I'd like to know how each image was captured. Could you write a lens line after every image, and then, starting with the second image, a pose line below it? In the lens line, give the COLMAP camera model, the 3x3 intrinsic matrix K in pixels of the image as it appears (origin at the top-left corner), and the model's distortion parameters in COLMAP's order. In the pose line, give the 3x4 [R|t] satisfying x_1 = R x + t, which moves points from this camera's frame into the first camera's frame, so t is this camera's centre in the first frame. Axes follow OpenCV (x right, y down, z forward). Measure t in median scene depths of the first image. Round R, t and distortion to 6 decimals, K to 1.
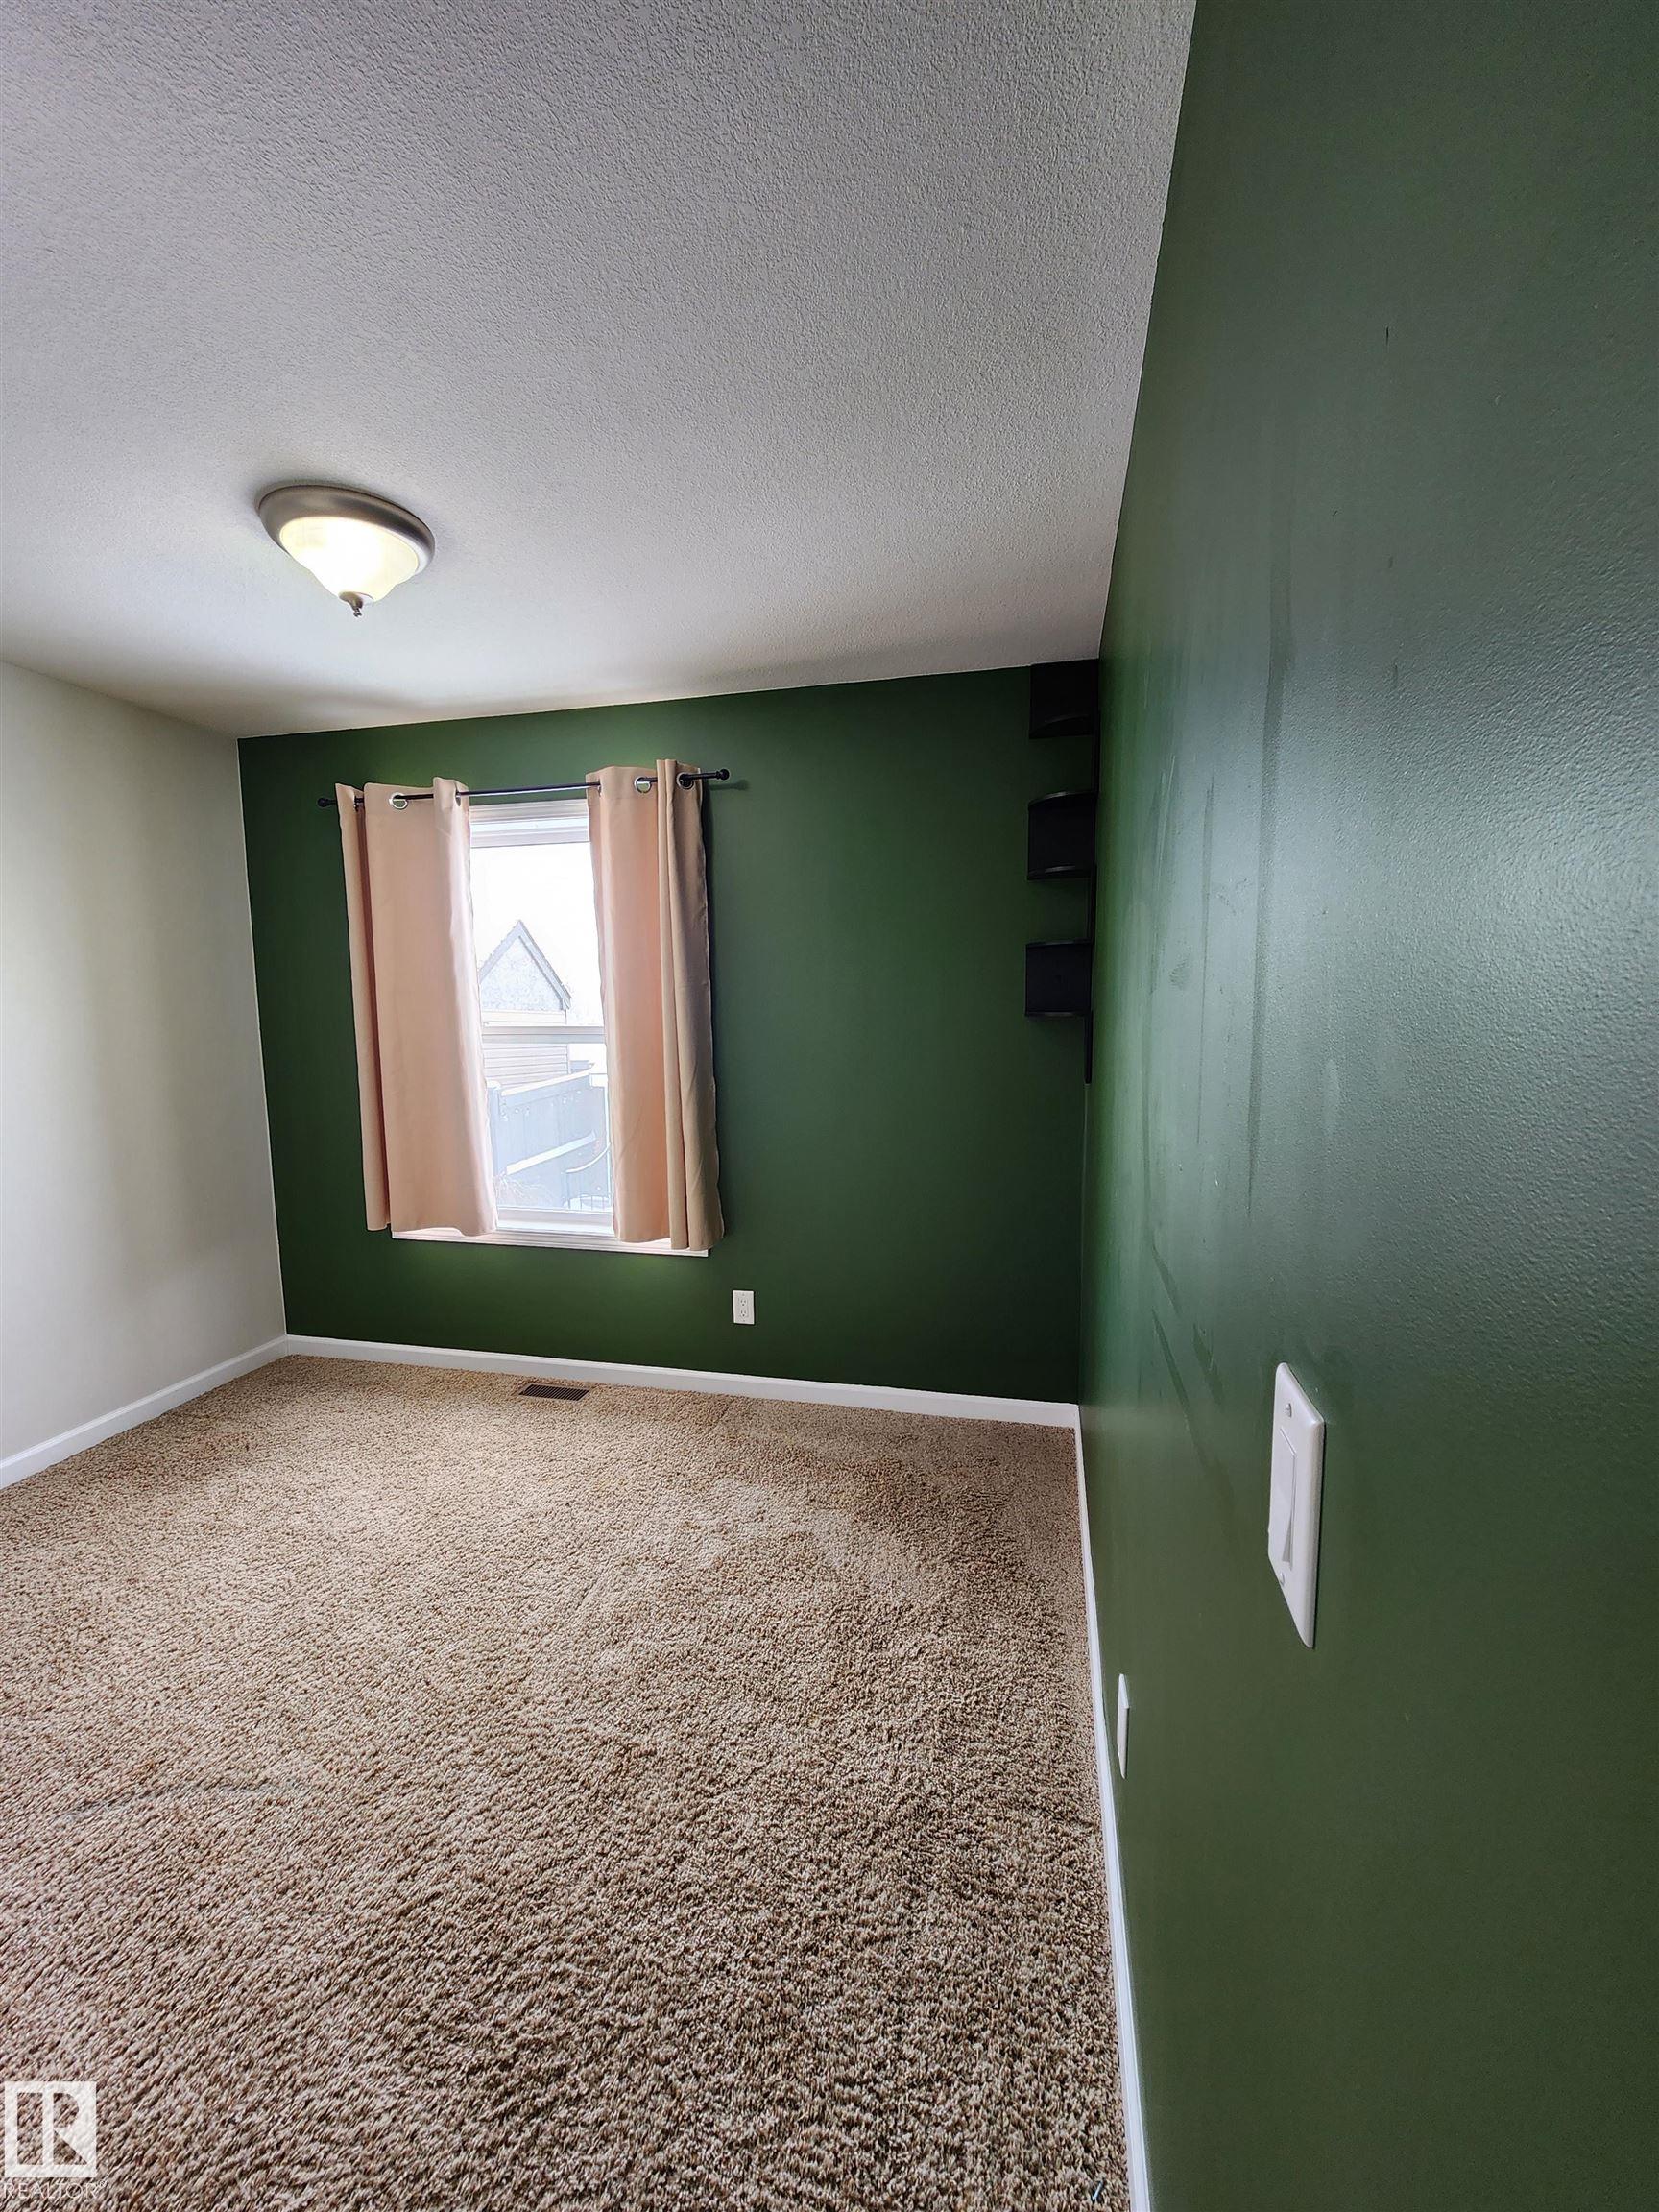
lens RADIAL K [[920.1, 0, 829.5], [0, 920.1, 1106.0], [0, 0, 1]] dist [0.004669, -0.000346]
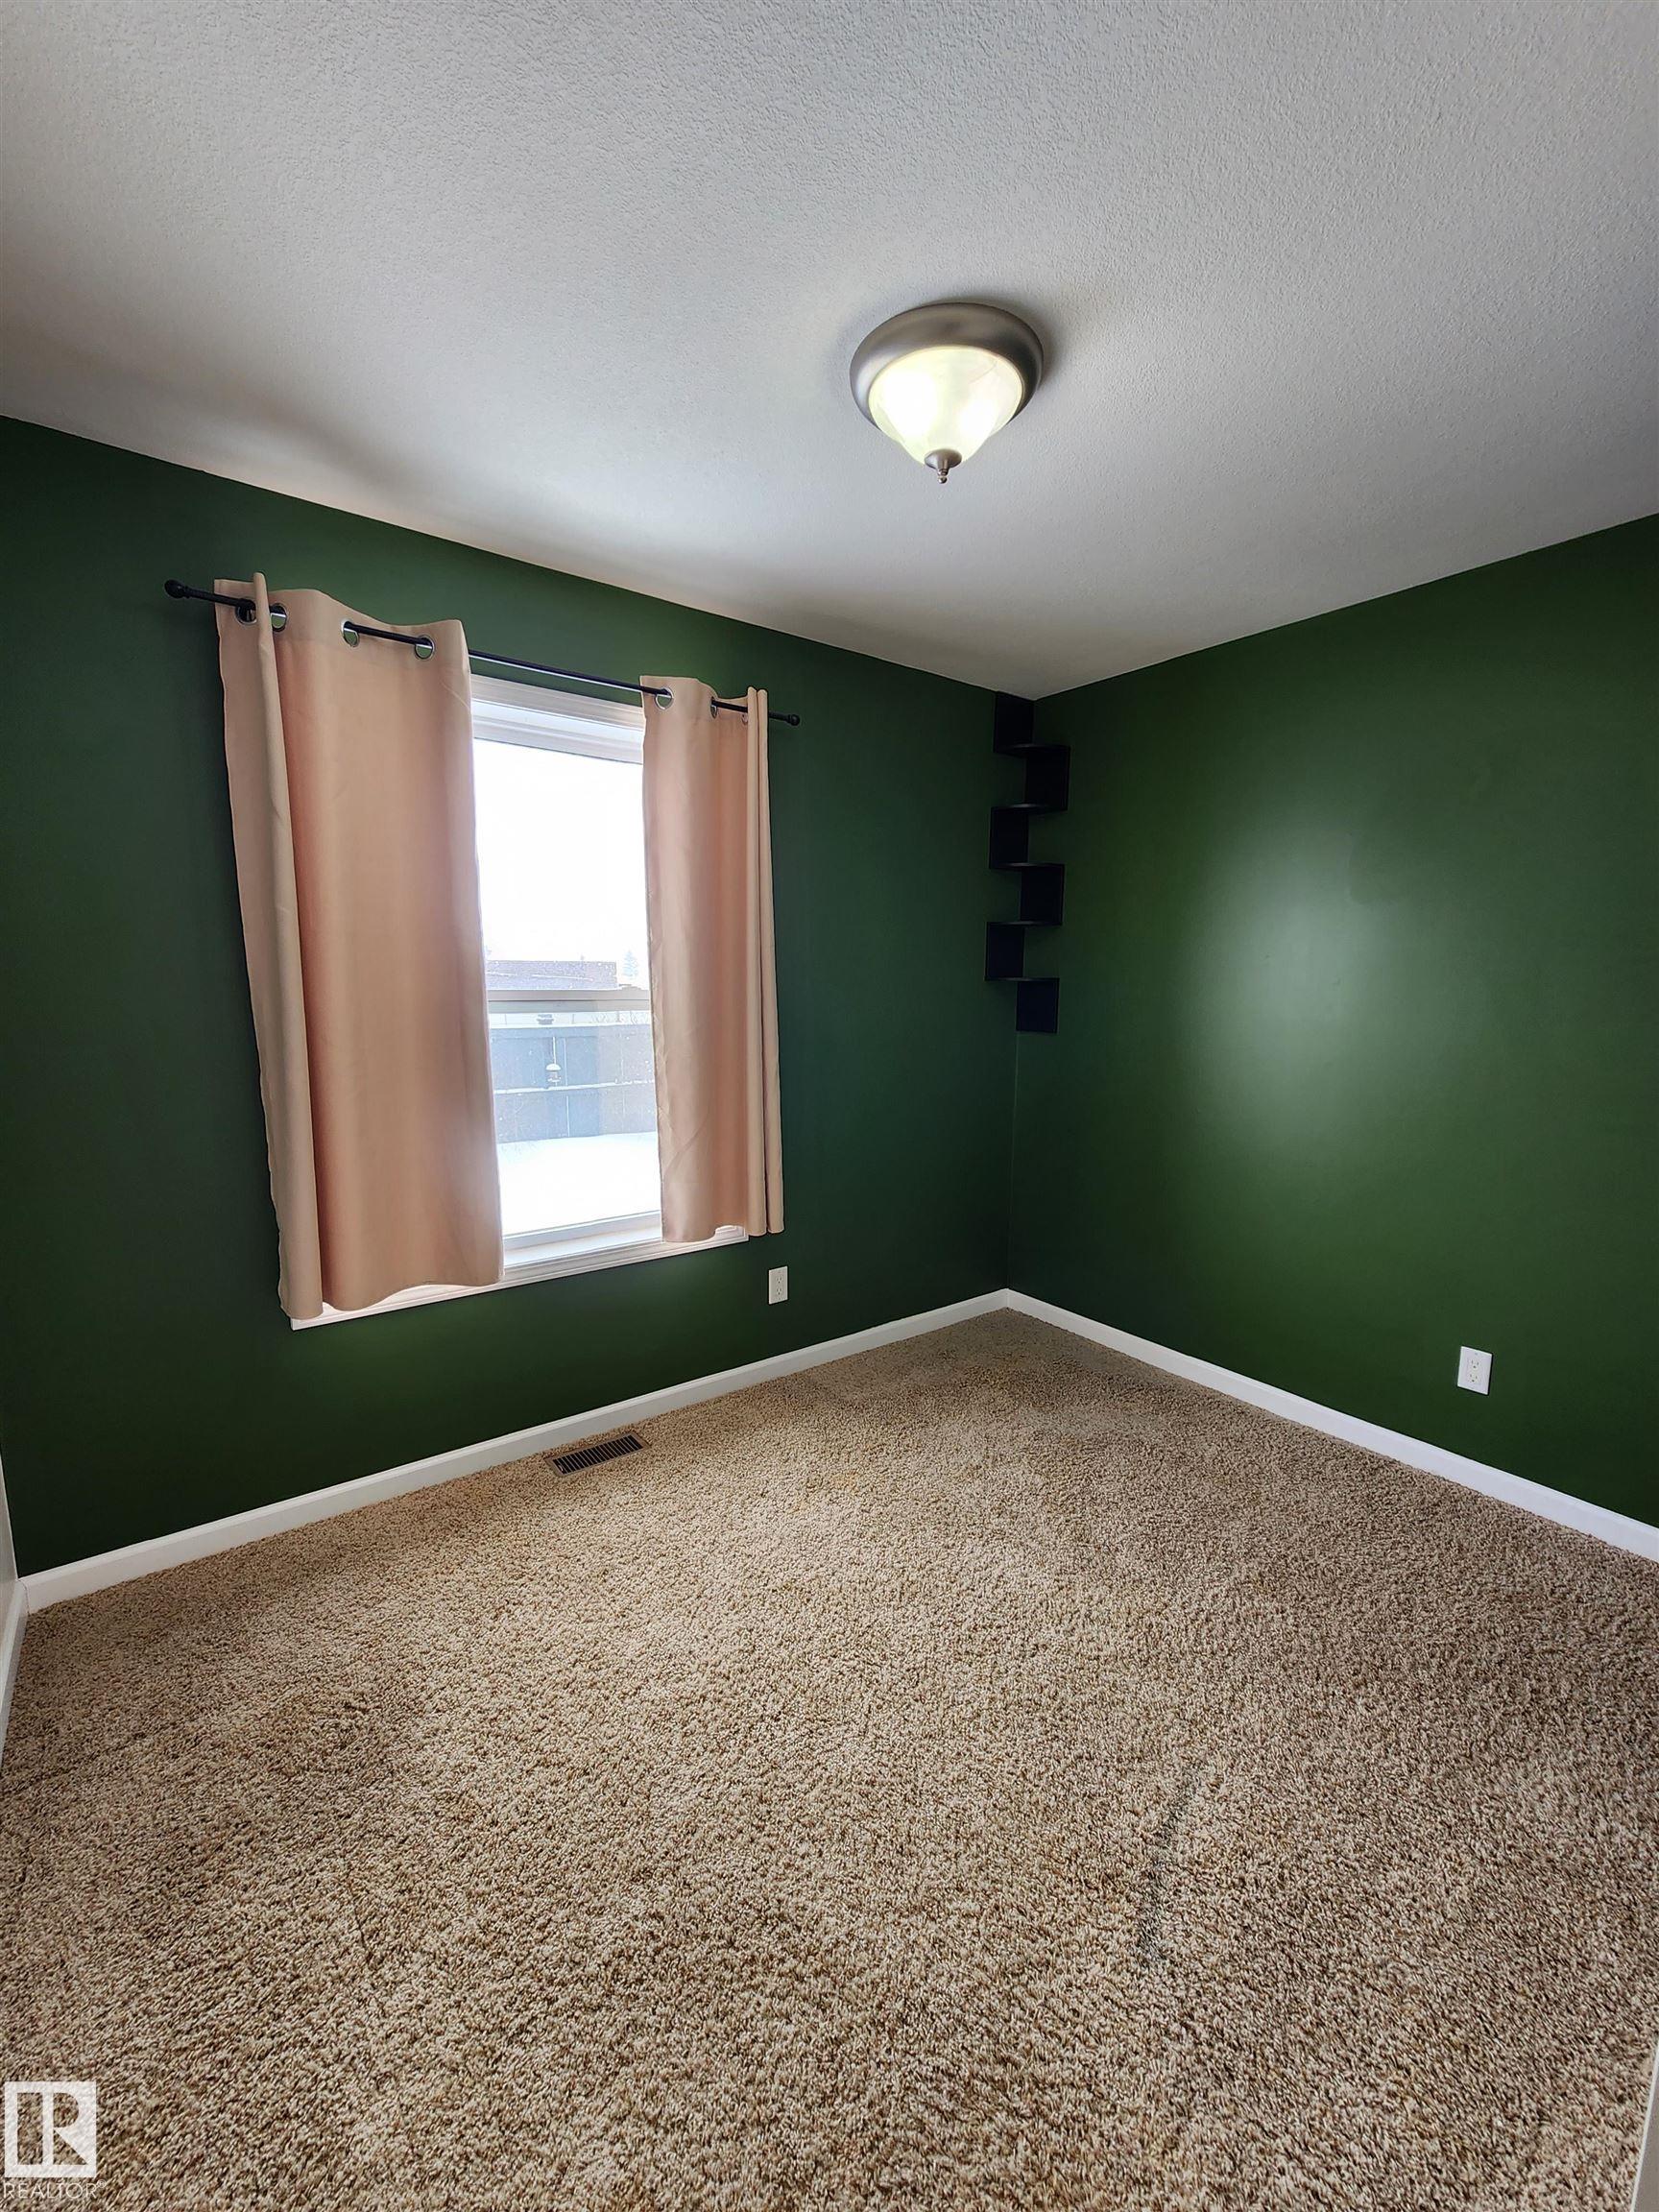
lens RADIAL K [[920.1, 0, 829.5], [0, 920.1, 1106.0], [0, 0, 1]] dist [0.004669, -0.000346]
pose [[0.635128, -0.094947, 0.766549, -0.778469], [0.075909, 0.995285, 0.060383, -0.019904], [-0.768668, 0.019837, 0.639341, 0.348313]]
